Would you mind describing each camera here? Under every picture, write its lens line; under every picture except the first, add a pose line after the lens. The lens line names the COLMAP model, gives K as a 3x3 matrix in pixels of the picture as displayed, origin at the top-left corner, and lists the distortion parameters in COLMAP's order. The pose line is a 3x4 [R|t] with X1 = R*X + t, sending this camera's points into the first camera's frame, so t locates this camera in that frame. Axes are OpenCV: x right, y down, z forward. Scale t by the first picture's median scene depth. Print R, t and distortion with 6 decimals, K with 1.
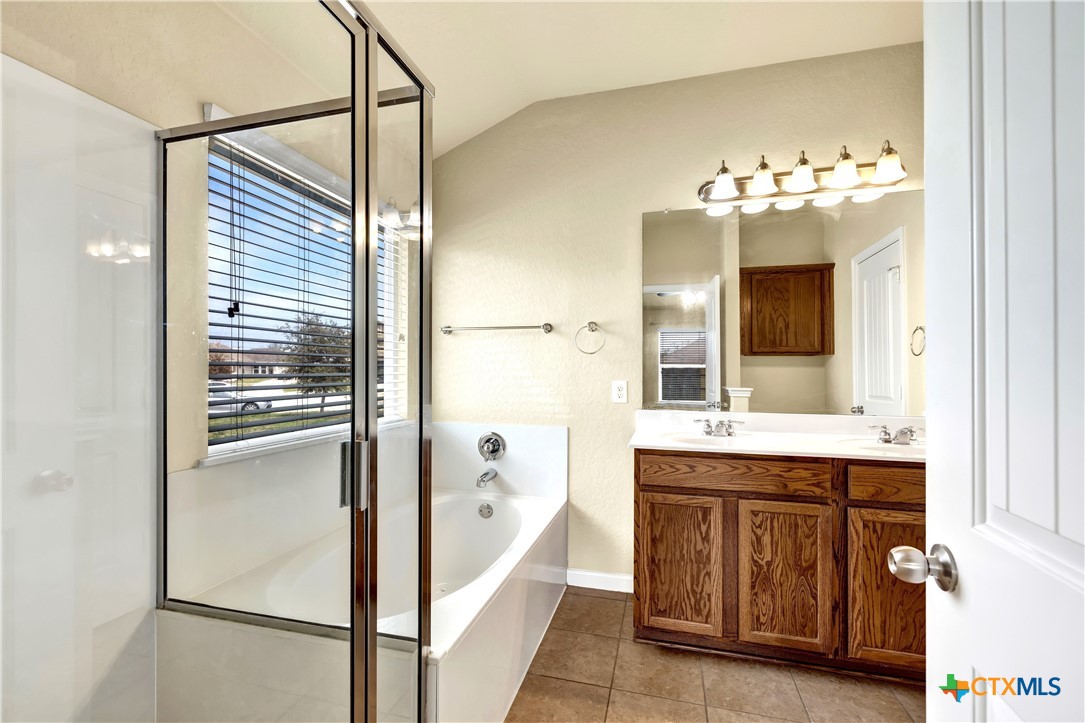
lens RADIAL K [[466.3, 0, 530.9], [0, 466.3, 364.3], [0, 0, 1]] dist [-0.000200, 0.000136]
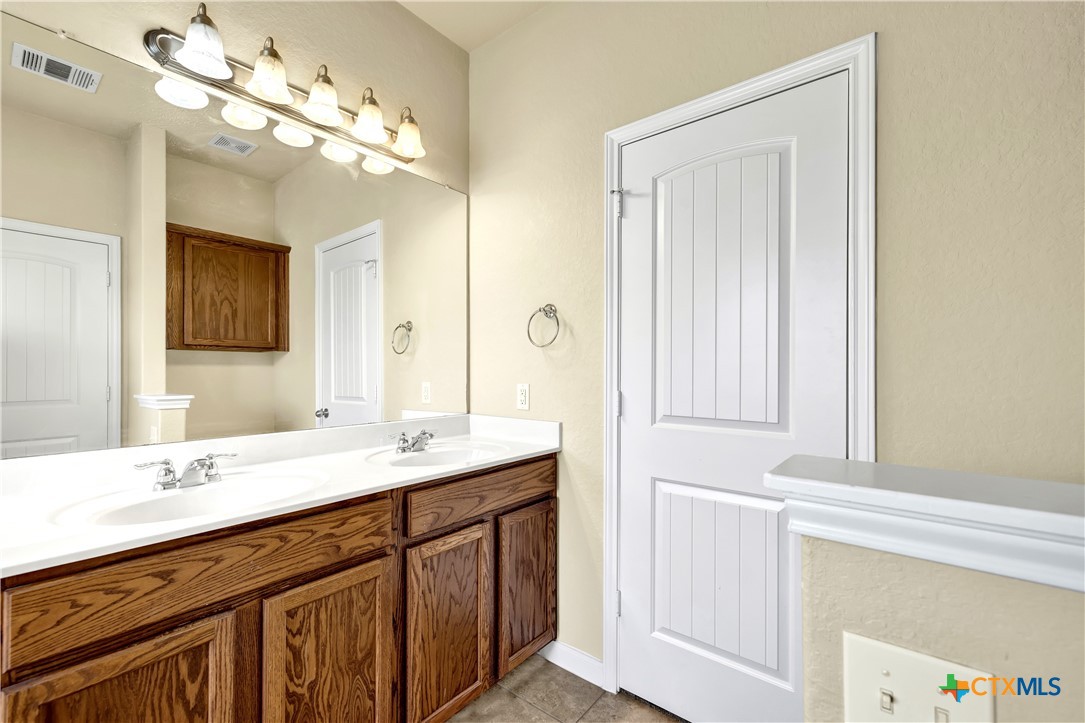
lens RADIAL K [[466.3, 0, 530.9], [0, 466.3, 364.3], [0, 0, 1]] dist [-0.000200, 0.000136]
pose [[0.397926, 0.007261, 0.917389, 0.059492], [-0.007522, 0.999961, -0.004652, 0.007873], [-0.917387, -0.005049, 0.397965, 0.479696]]
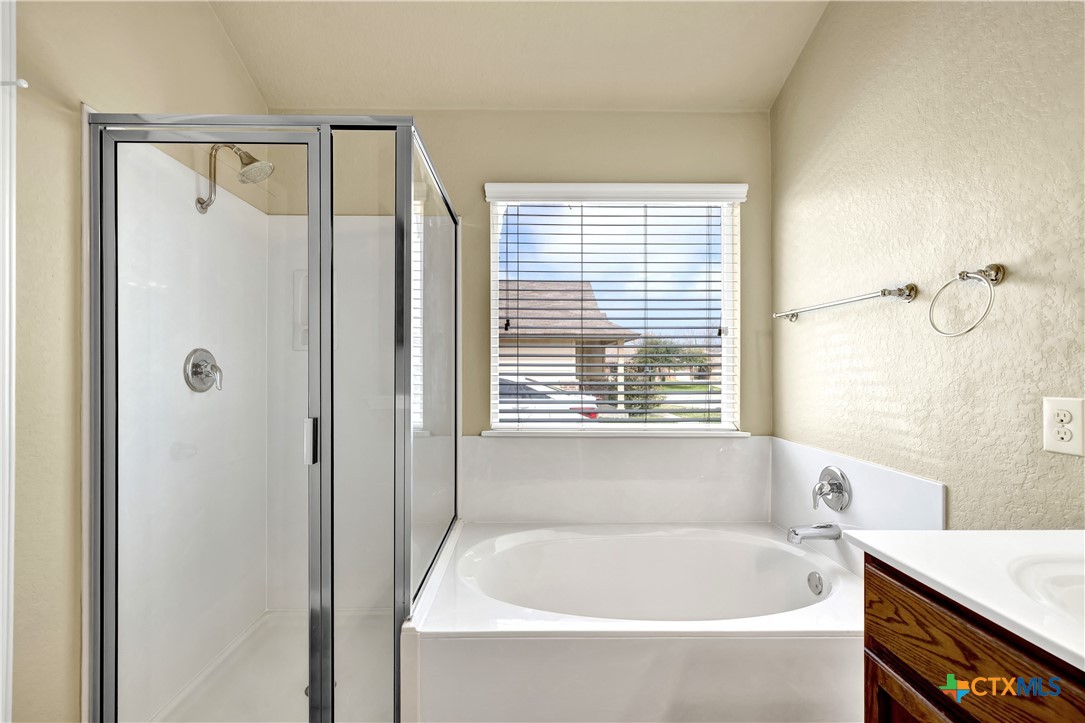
lens RADIAL K [[466.3, 0, 530.9], [0, 466.3, 364.3], [0, 0, 1]] dist [-0.000200, 0.000136]
pose [[0.289138, -0.005386, -0.957272, 0.588043], [0.011282, 0.999934, -0.002218, 0.002140], [0.957221, -0.010159, 0.289179, 0.593955]]
